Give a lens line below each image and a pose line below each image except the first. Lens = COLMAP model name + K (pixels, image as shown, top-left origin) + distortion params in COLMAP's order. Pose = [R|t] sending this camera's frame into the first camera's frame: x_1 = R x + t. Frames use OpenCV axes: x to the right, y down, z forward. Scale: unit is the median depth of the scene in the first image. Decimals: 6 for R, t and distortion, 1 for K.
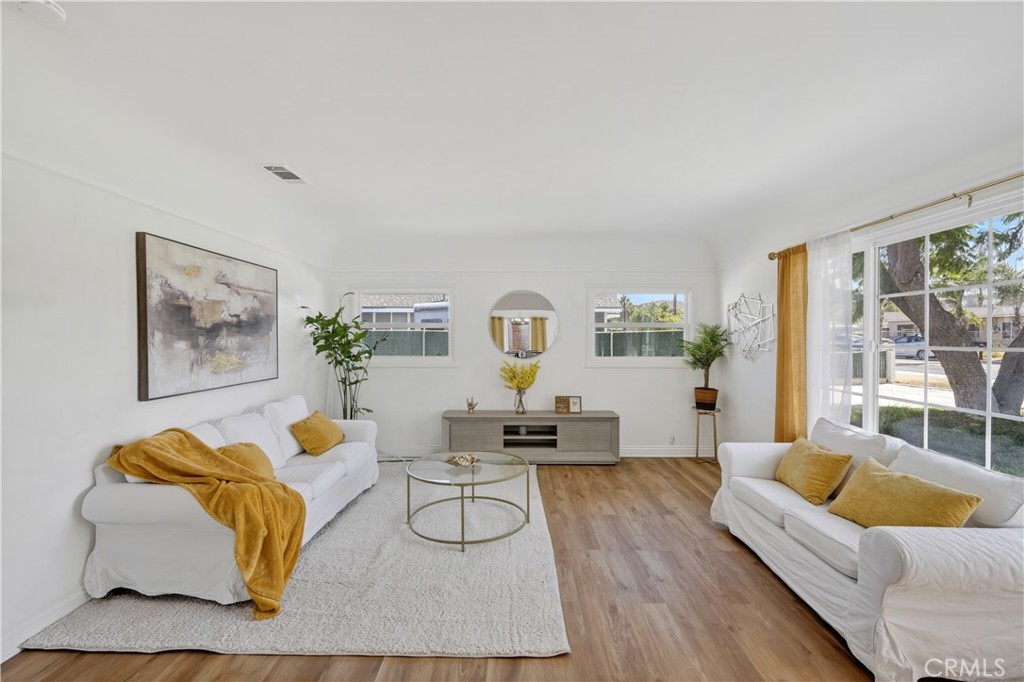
lens RADIAL K [[449.1, 0, 514.9], [0, 449.1, 343.1], [0, 0, 1]] dist [-0.000219, -0.000216]
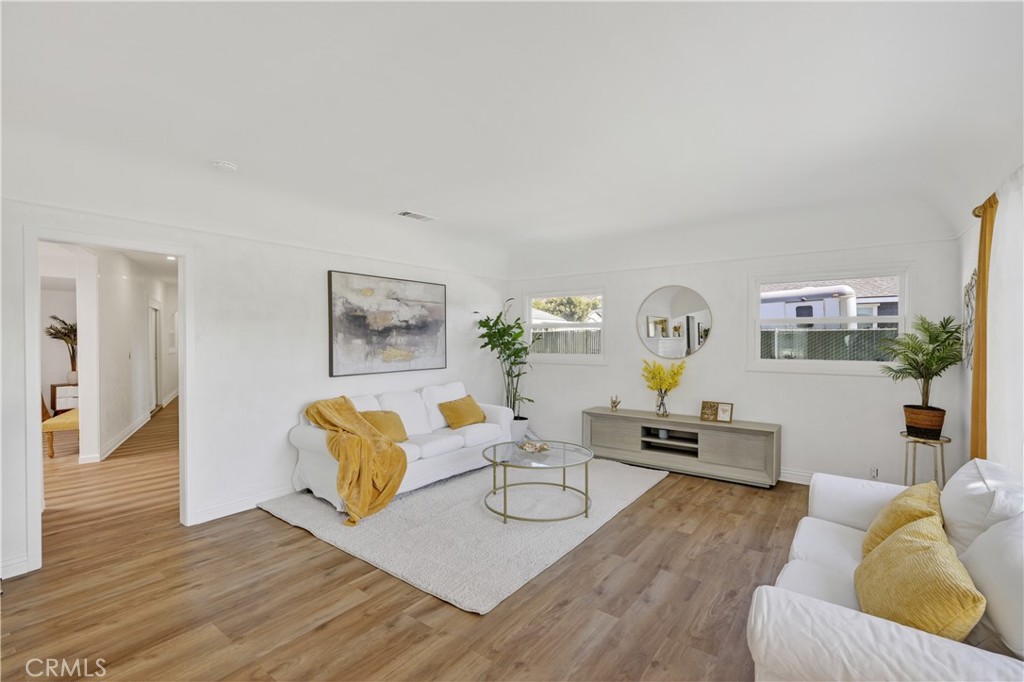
lens RADIAL K [[449.1, 0, 514.9], [0, 449.1, 343.1], [0, 0, 1]] dist [-0.000219, -0.000216]
pose [[0.809805, 0.005627, -0.586672, 0.446892], [-0.004517, 0.999984, 0.003356, 0.000800], [0.586682, -0.000068, 0.809818, 0.069663]]
